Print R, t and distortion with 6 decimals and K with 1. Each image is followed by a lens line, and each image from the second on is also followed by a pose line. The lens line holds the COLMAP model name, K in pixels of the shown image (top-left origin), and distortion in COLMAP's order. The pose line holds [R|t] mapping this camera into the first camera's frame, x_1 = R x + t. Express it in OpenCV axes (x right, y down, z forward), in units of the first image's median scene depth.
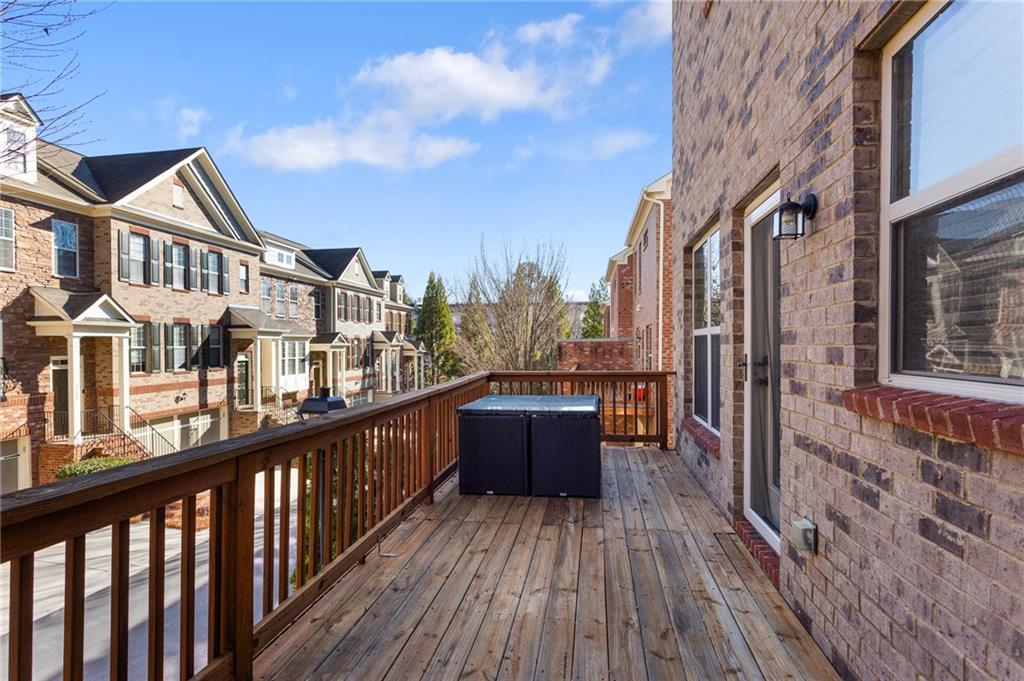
lens RADIAL K [[505.8, 0, 511.9], [0, 505.8, 341.4], [0, 0, 1]] dist [-0.011048, 0.007305]
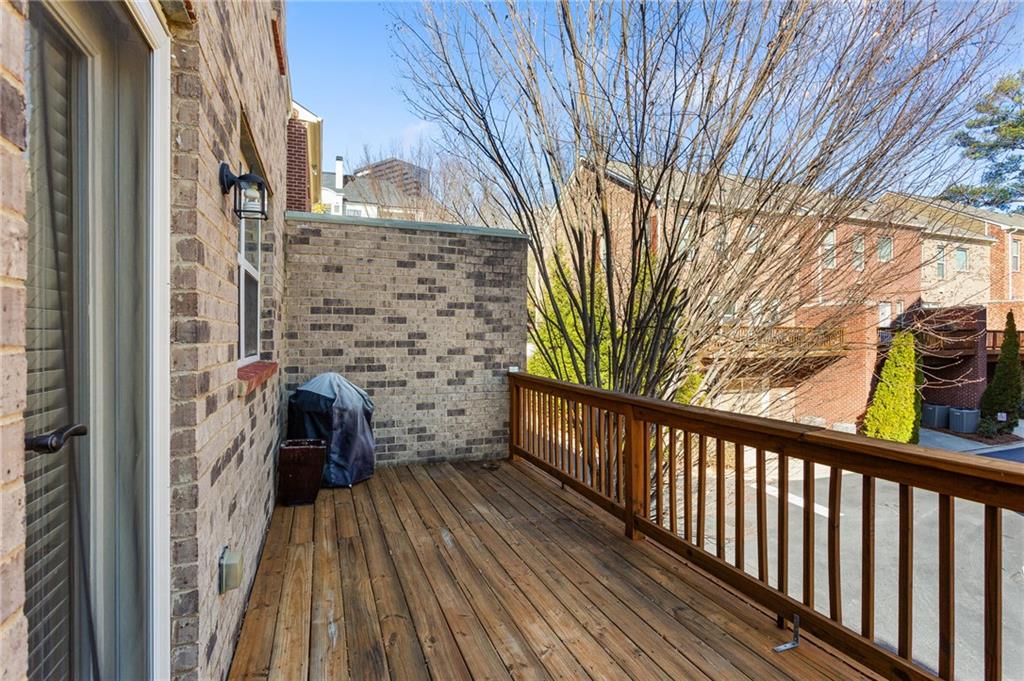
lens RADIAL K [[505.8, 0, 511.6], [0, 505.8, 338.1], [0, 0, 1]] dist [-0.011048, 0.007305]
pose [[-0.860045, 0.004800, -0.510196, 0.571671], [0.003811, 0.999988, 0.002985, -0.004018], [0.510204, 0.000623, -0.860053, 1.860533]]
